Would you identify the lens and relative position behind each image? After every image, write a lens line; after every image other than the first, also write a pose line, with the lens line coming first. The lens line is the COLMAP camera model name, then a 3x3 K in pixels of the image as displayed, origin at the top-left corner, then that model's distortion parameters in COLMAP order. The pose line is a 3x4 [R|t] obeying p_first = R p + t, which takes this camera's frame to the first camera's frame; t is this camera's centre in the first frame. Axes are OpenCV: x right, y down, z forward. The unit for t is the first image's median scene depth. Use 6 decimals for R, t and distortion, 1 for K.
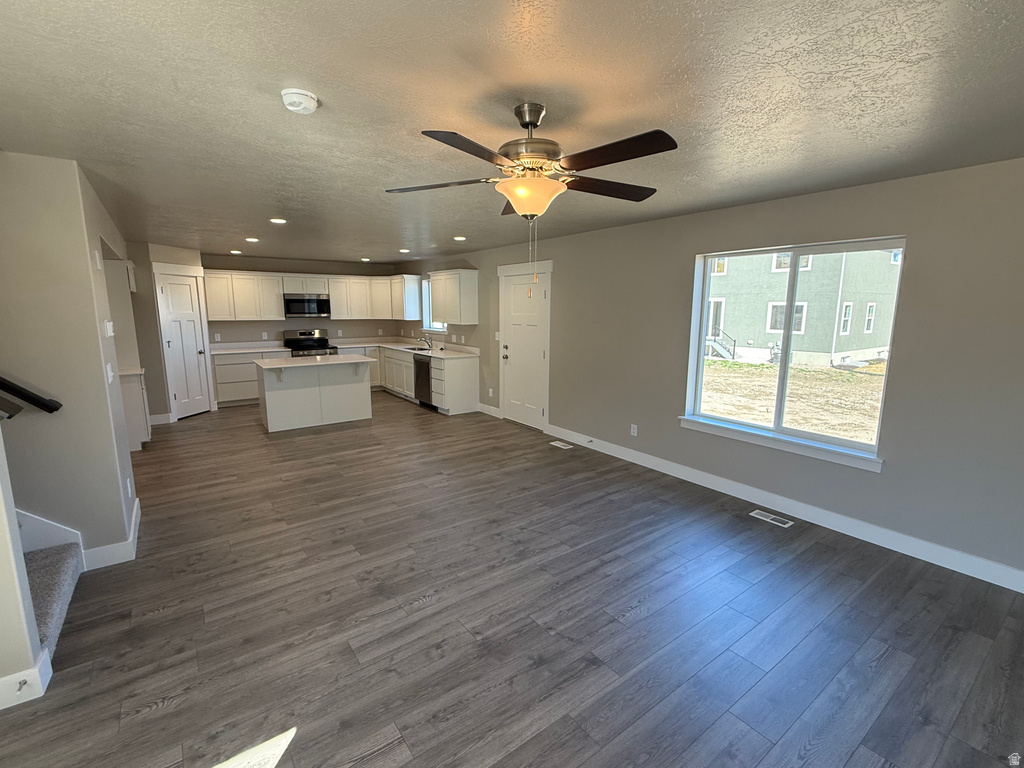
lens RADIAL K [[467.9, 0, 512.0], [0, 467.9, 384.0], [0, 0, 1]] dist [-0.000128, -0.000081]
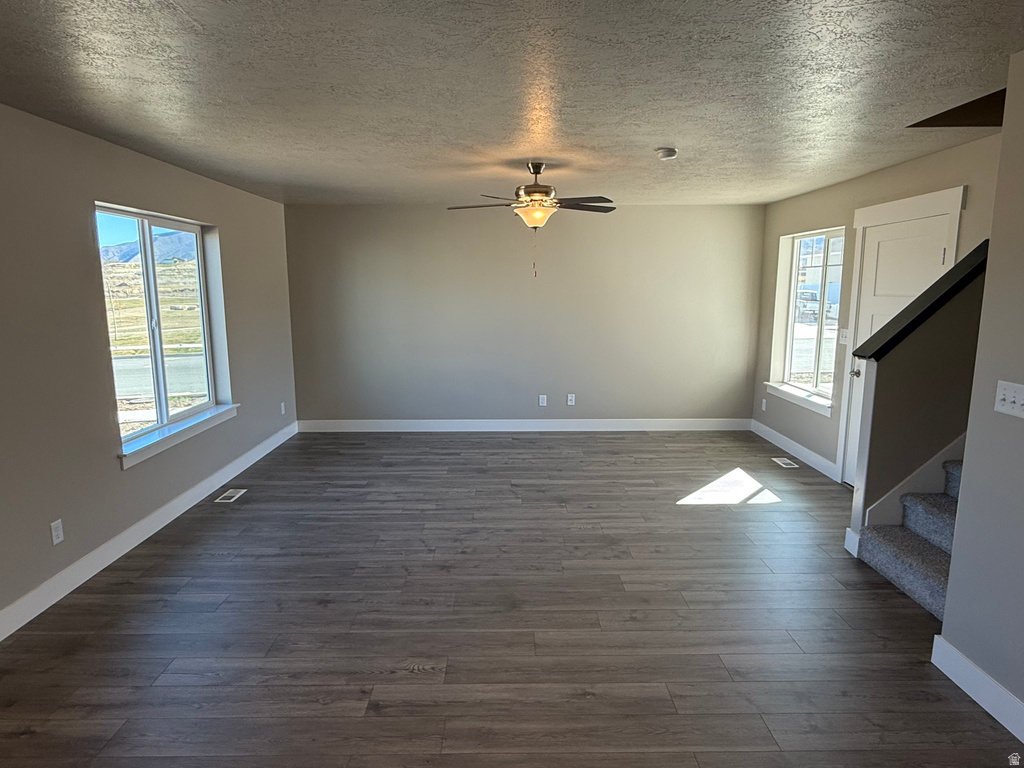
lens RADIAL K [[612.3, 0, 511.3], [0, 612.3, 390.2], [0, 0, 1]] dist [0.002133, 0.001108]
pose [[-0.812736, -0.098779, 0.574198, -0.744278], [0.094858, 0.949941, 0.297682, -0.291707], [-0.574859, 0.296404, -0.762681, 1.802520]]
